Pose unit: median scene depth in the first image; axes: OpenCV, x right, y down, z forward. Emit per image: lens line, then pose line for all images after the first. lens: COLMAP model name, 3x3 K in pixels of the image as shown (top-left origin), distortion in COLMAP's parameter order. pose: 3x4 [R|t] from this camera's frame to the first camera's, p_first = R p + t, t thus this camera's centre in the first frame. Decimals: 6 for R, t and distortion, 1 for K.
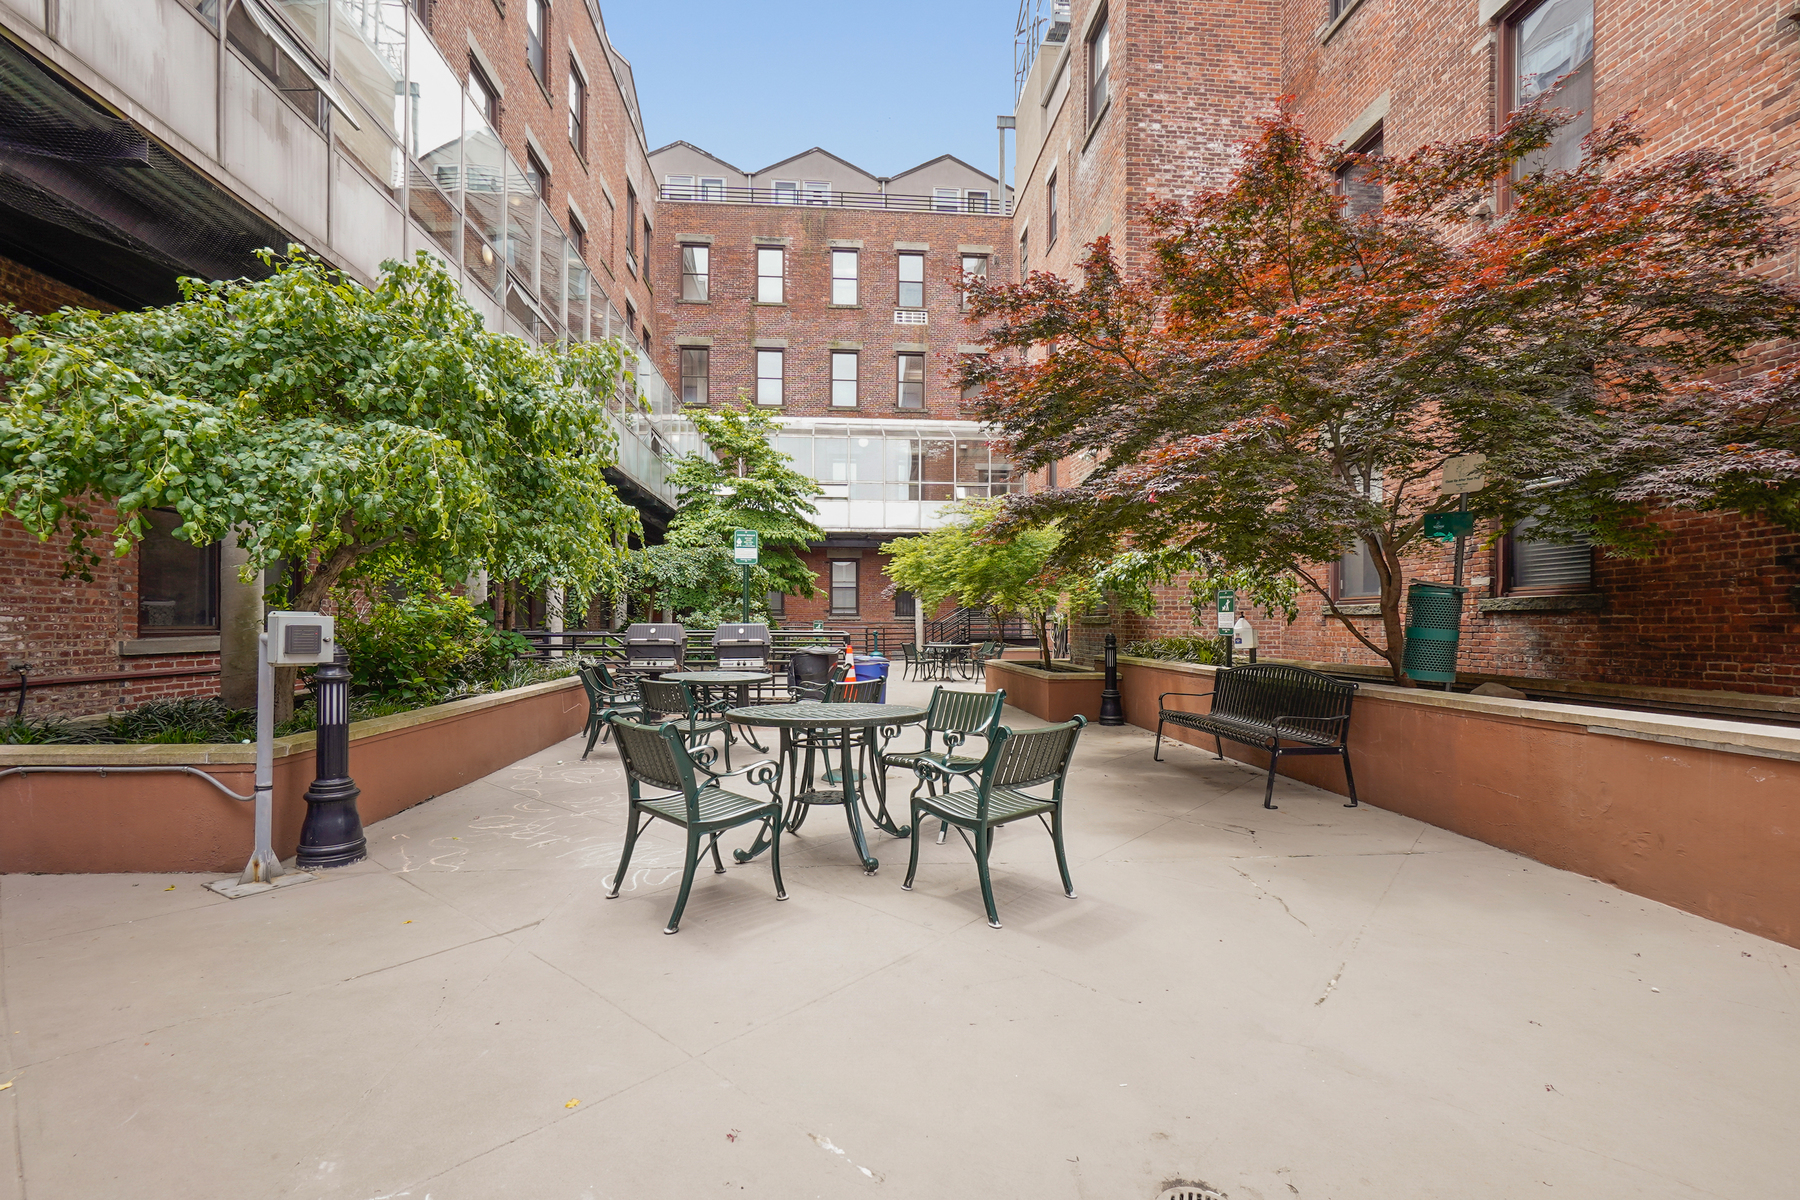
lens RADIAL K [[781.7, 0, 893.9], [0, 781.7, 629.2], [0, 0, 1]] dist [-0.007692, 0.004556]
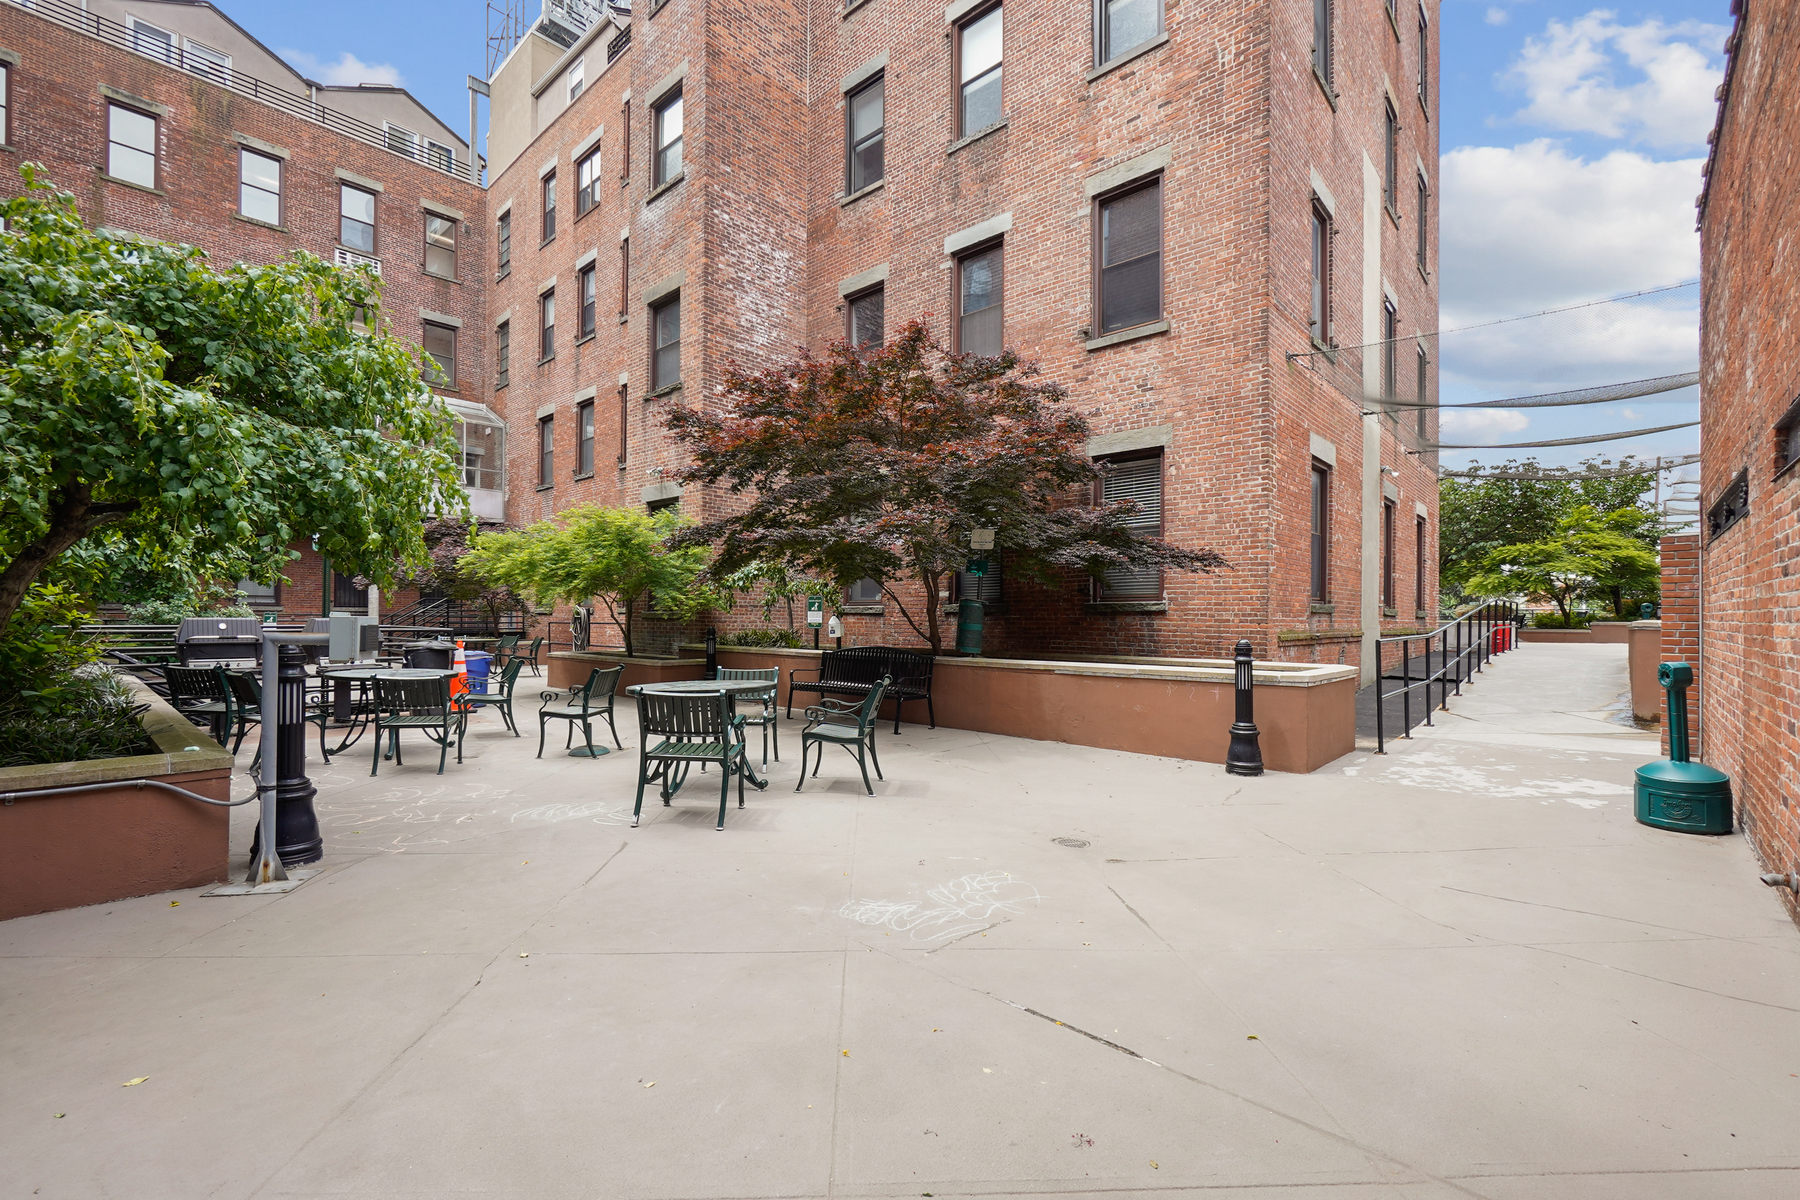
lens RADIAL K [[781.7, 0, 893.9], [0, 781.7, 629.2], [0, 0, 1]] dist [-0.007692, 0.004556]
pose [[0.734685, -0.007027, 0.678372, -0.312272], [0.000274, 0.999949, 0.010060, -0.003106], [-0.678408, -0.007205, 0.734650, -0.094517]]
